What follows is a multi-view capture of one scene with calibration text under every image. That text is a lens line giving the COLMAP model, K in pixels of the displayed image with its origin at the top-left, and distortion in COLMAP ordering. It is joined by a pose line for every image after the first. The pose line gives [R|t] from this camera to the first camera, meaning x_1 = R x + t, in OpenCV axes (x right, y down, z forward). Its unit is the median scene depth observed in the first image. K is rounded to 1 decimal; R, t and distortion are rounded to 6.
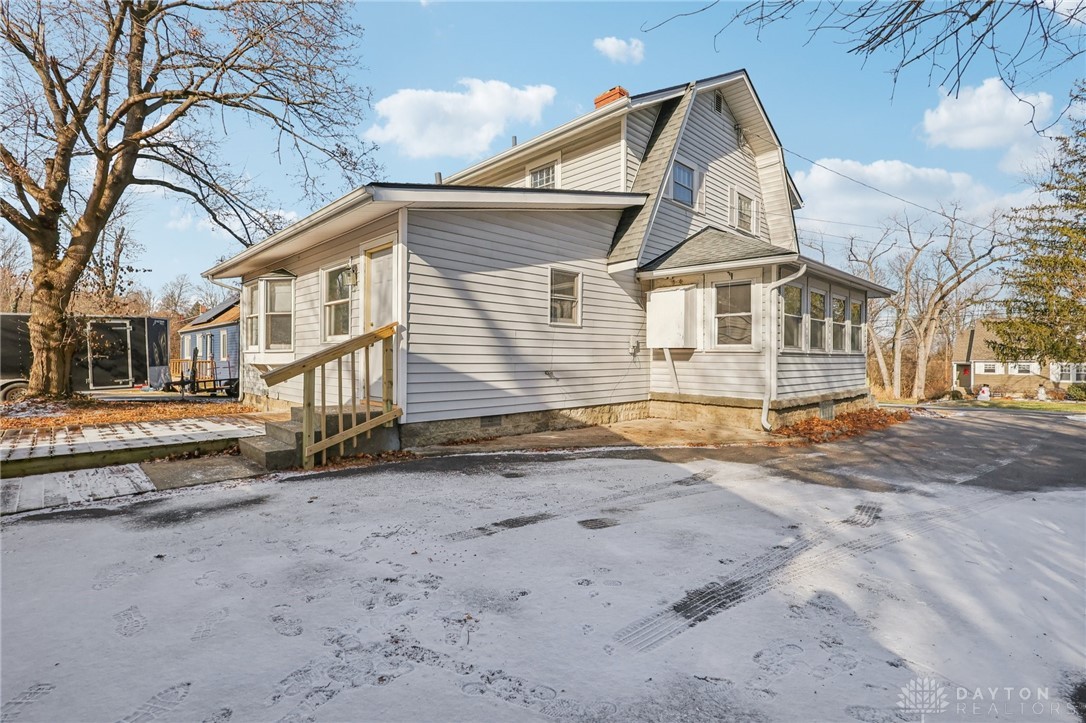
lens RADIAL K [[504.3, 0, 542.4], [0, 504.3, 355.9], [0, 0, 1]] dist [-0.000341, 0.001179]
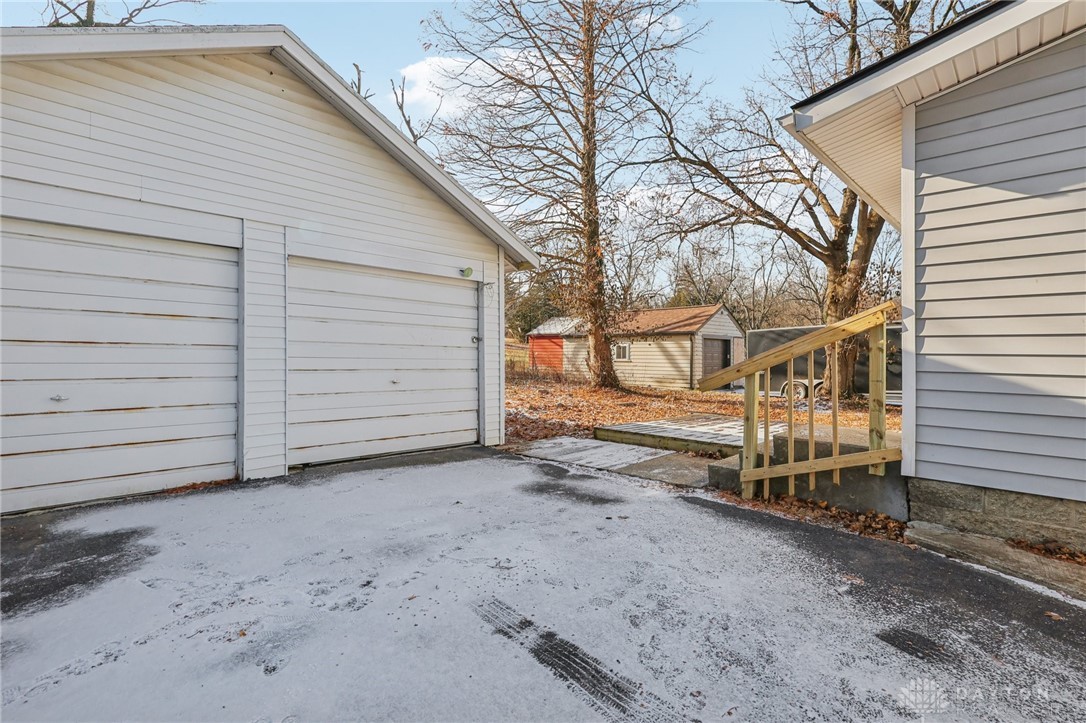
lens RADIAL K [[504.3, 0, 542.4], [0, 504.3, 355.9], [0, 0, 1]] dist [-0.000341, 0.001179]
pose [[0.019150, -0.006880, -0.999793, 0.488788], [-0.004918, 0.999964, -0.006975, 0.003939], [0.999805, 0.005051, 0.019115, 0.934623]]
